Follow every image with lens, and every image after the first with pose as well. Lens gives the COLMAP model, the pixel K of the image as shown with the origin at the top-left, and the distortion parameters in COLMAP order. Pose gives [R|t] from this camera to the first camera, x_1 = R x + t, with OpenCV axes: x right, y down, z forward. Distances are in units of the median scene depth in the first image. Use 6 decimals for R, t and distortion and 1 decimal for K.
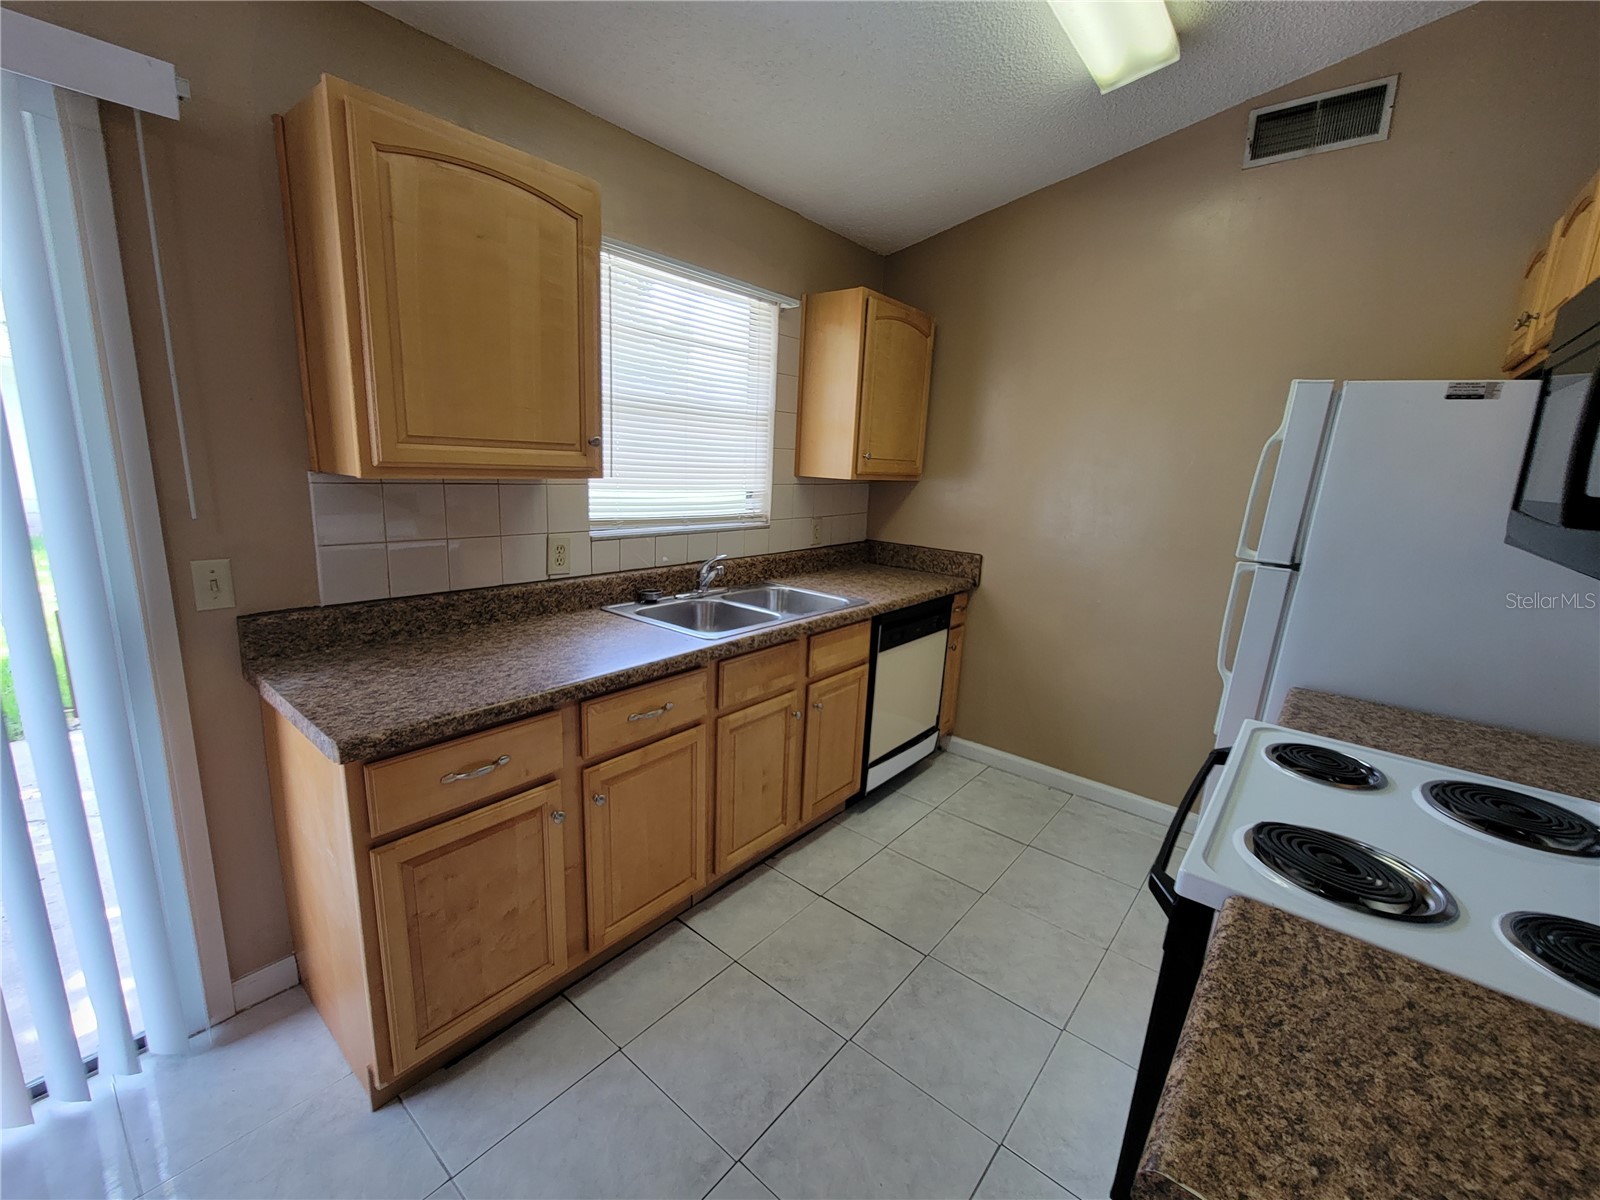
lens RADIAL K [[660.1, 0, 811.3], [0, 660.1, 595.6], [0, 0, 1]] dist [-0.002210, -0.000005]
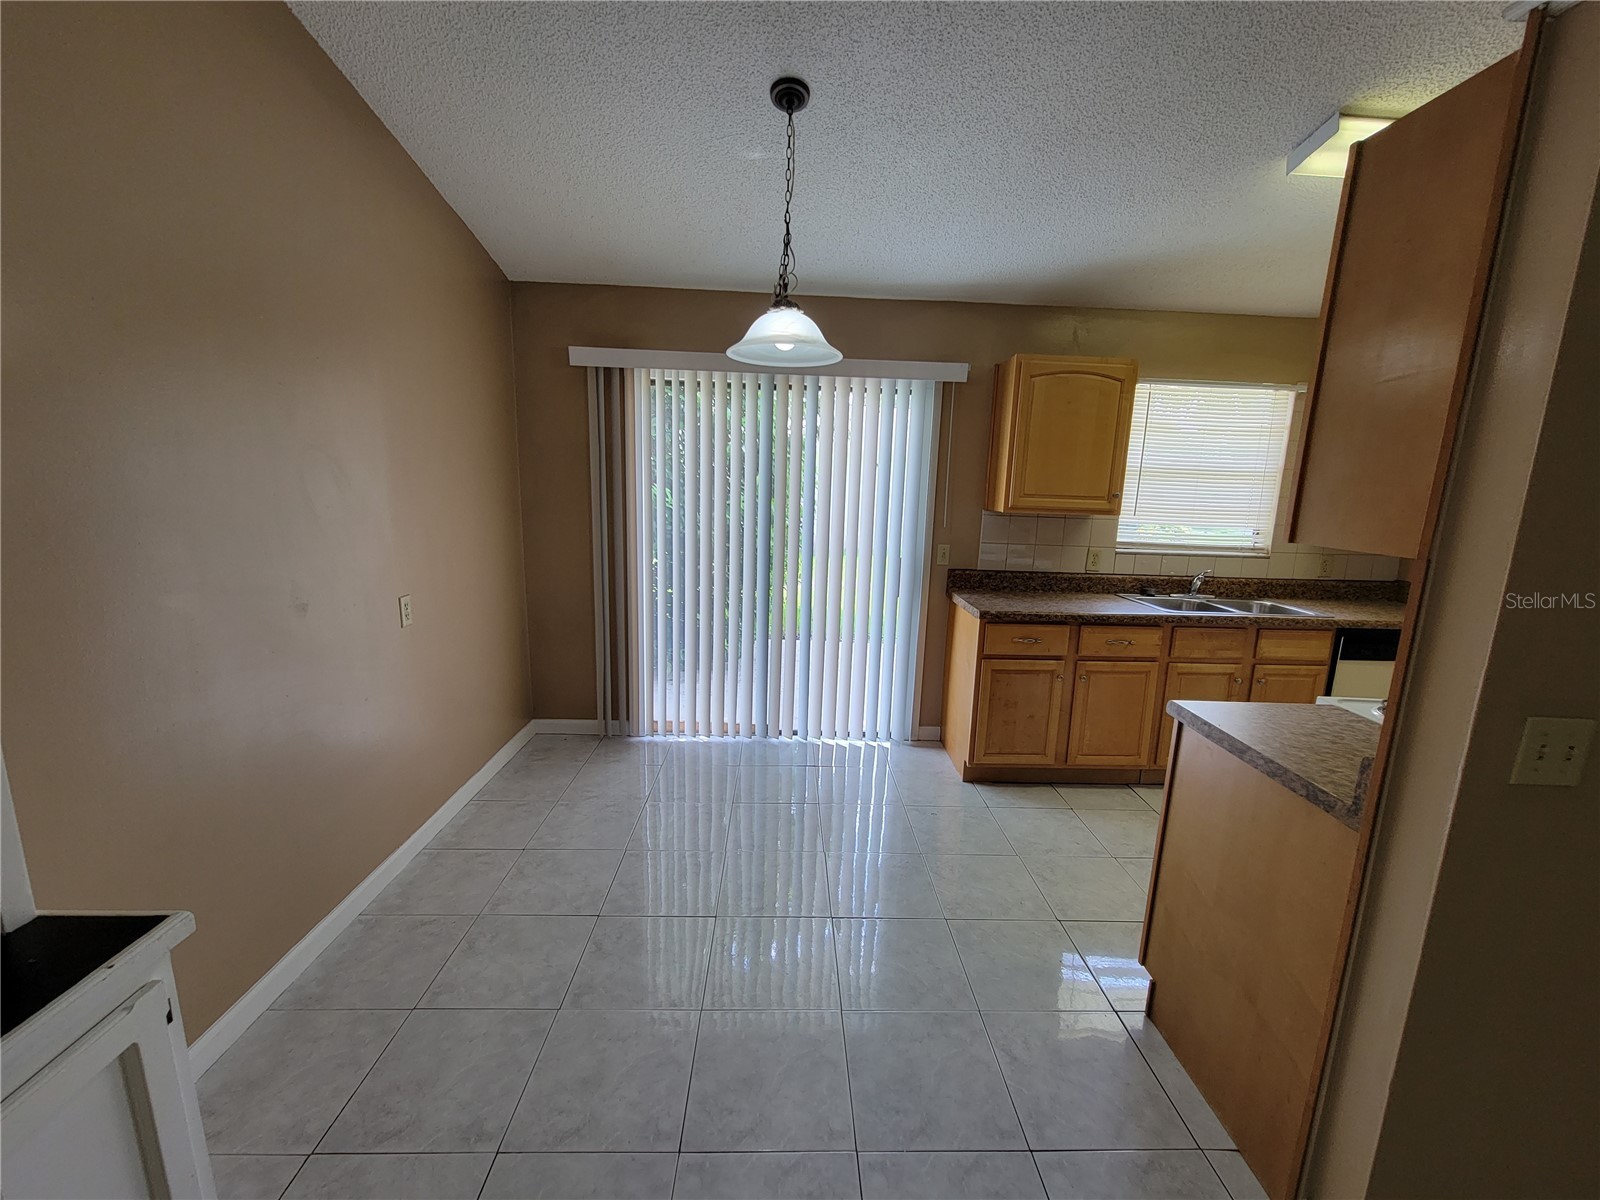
lens RADIAL K [[660.1, 0, 806.0], [0, 660.1, 601.1], [0, 0, 1]] dist [-0.002210, -0.000005]
pose [[0.642809, 0.110215, -0.758056, 0.499804], [-0.158707, 0.987285, 0.008964, 0.164805], [0.749405, 0.114547, 0.652128, -0.748967]]
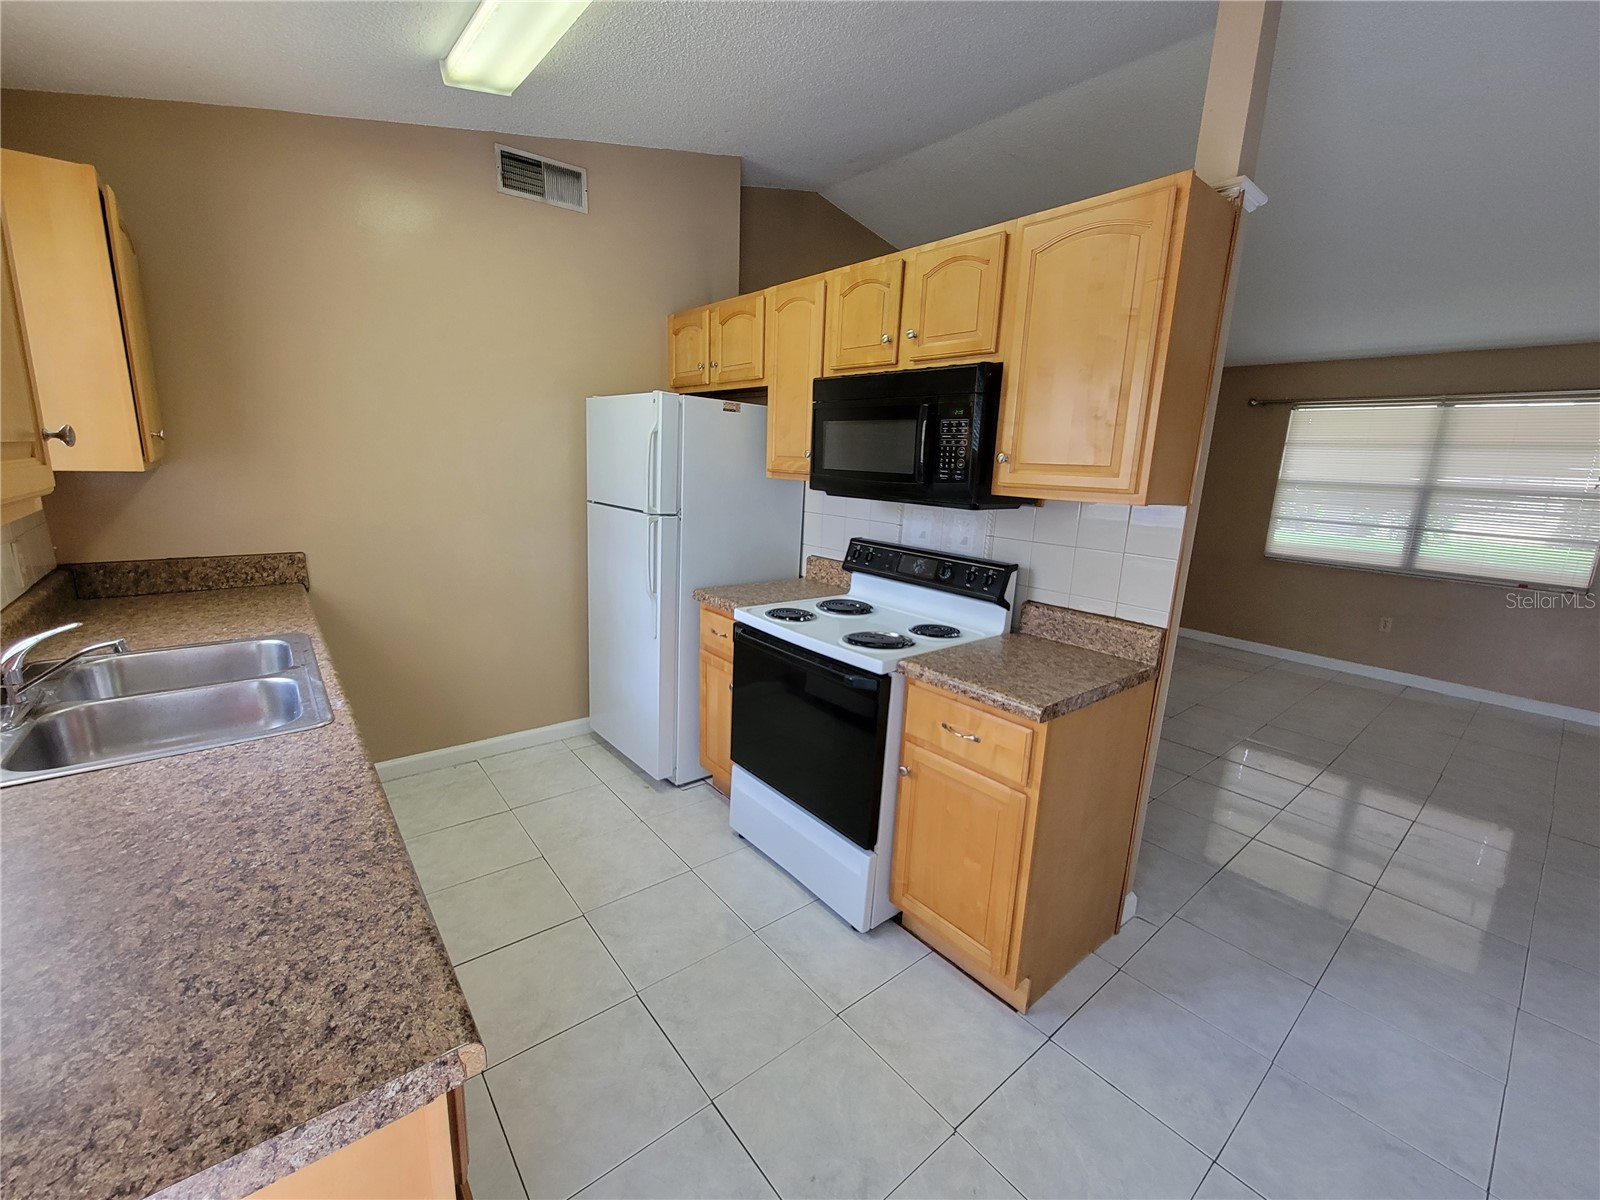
lens RADIAL K [[660.1, 0, 800.5], [0, 660.1, 590.9], [0, 0, 1]] dist [-0.002210, -0.000005]
pose [[0.213144, -0.233166, 0.948791, -0.662427], [0.173777, 0.964669, 0.198029, -0.116981], [-0.961442, 0.122669, 0.246132, 0.340484]]
